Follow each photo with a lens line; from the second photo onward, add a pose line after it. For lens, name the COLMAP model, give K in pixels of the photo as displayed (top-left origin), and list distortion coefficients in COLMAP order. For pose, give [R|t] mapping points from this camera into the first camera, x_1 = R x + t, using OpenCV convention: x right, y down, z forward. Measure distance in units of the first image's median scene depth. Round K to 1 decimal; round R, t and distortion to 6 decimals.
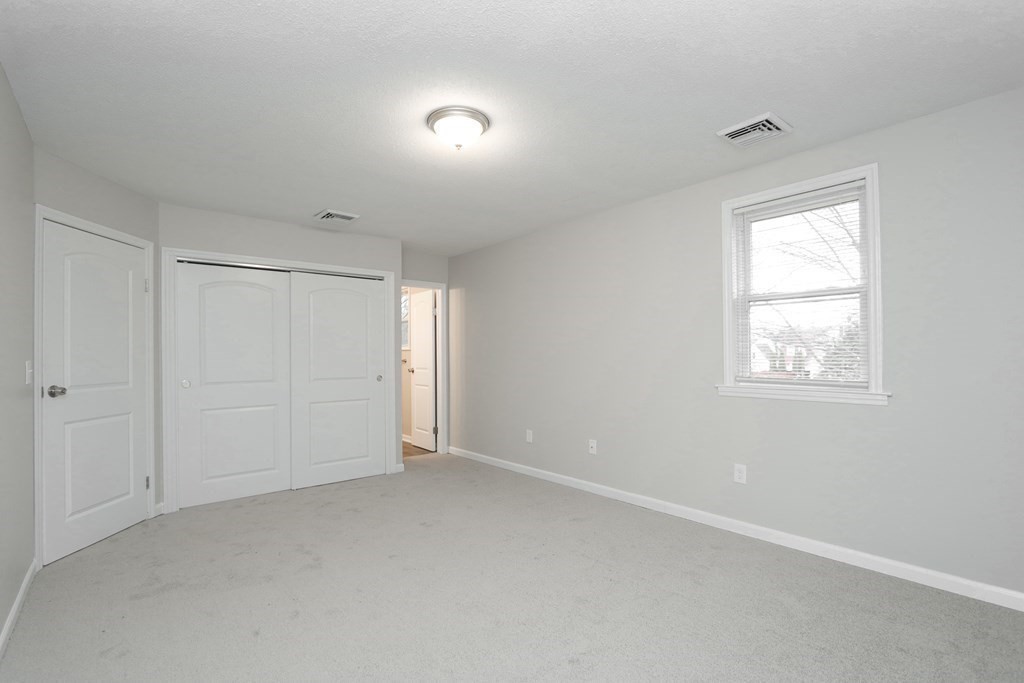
lens RADIAL K [[478.4, 0, 510.2], [0, 478.4, 353.0], [0, 0, 1]] dist [-0.007359, -0.000233]
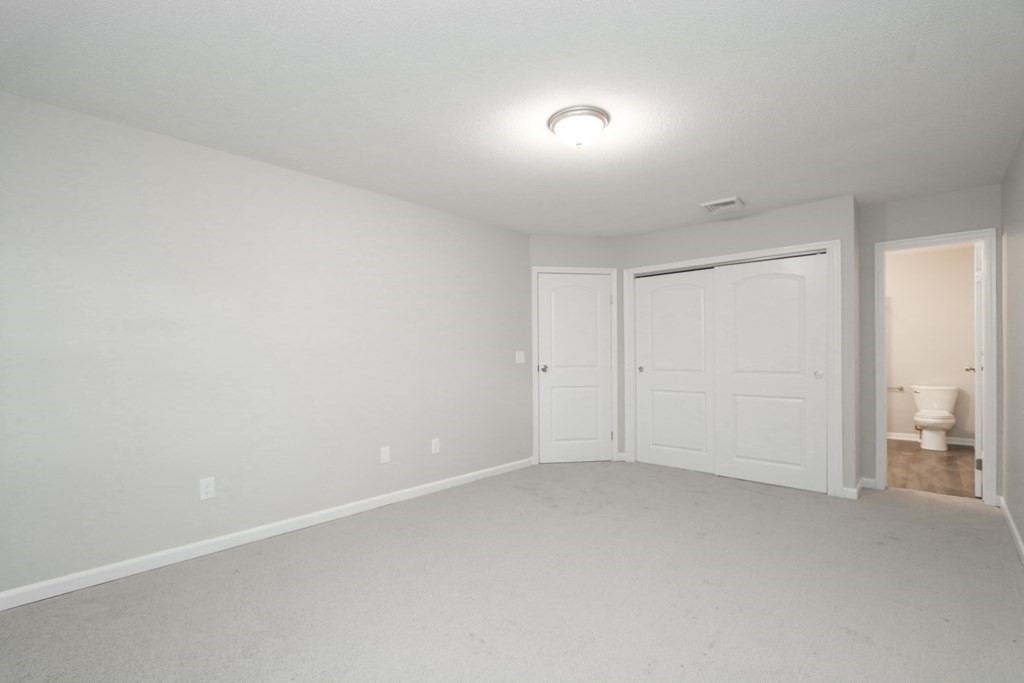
lens RADIAL K [[478.4, 0, 510.2], [0, 478.4, 353.0], [0, 0, 1]] dist [-0.007359, -0.000233]
pose [[0.126453, 0.009787, -0.991924, 0.564559], [0.011345, 0.999872, 0.011312, 0.000729], [0.991908, -0.012684, 0.126326, 0.451882]]
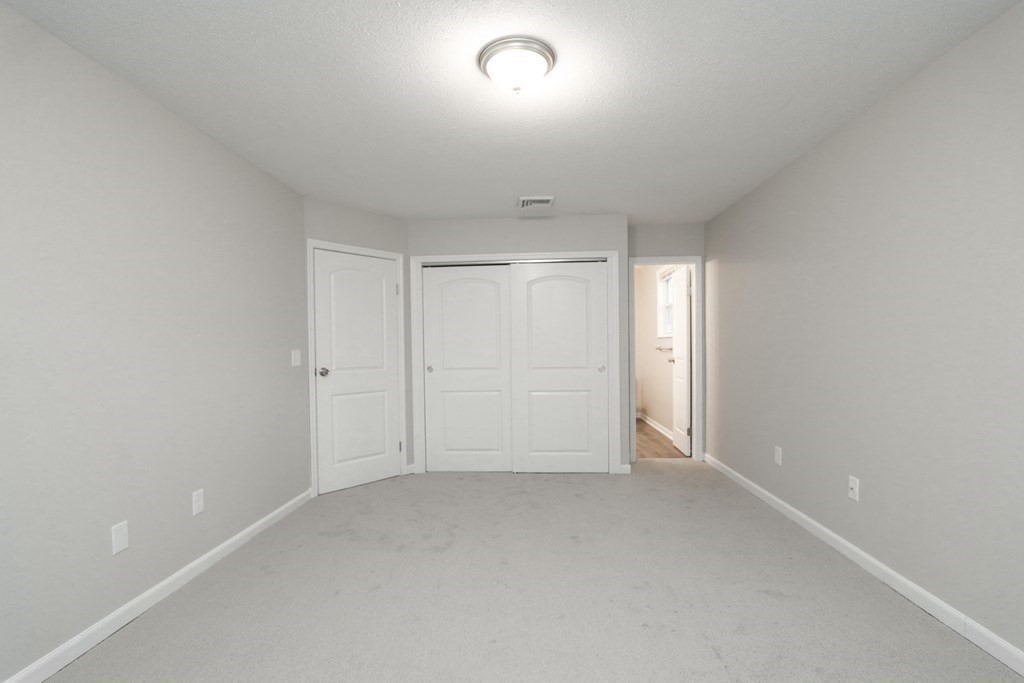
lens RADIAL K [[485.9, 0, 508.9], [0, 485.9, 355.4], [0, 0, 1]] dist [-0.011020, 0.000118]
pose [[0.730898, 0.013458, -0.682354, 0.283084], [0.010240, 0.999477, 0.030682, -0.004447], [0.682410, -0.029413, 0.730378, 0.234129]]
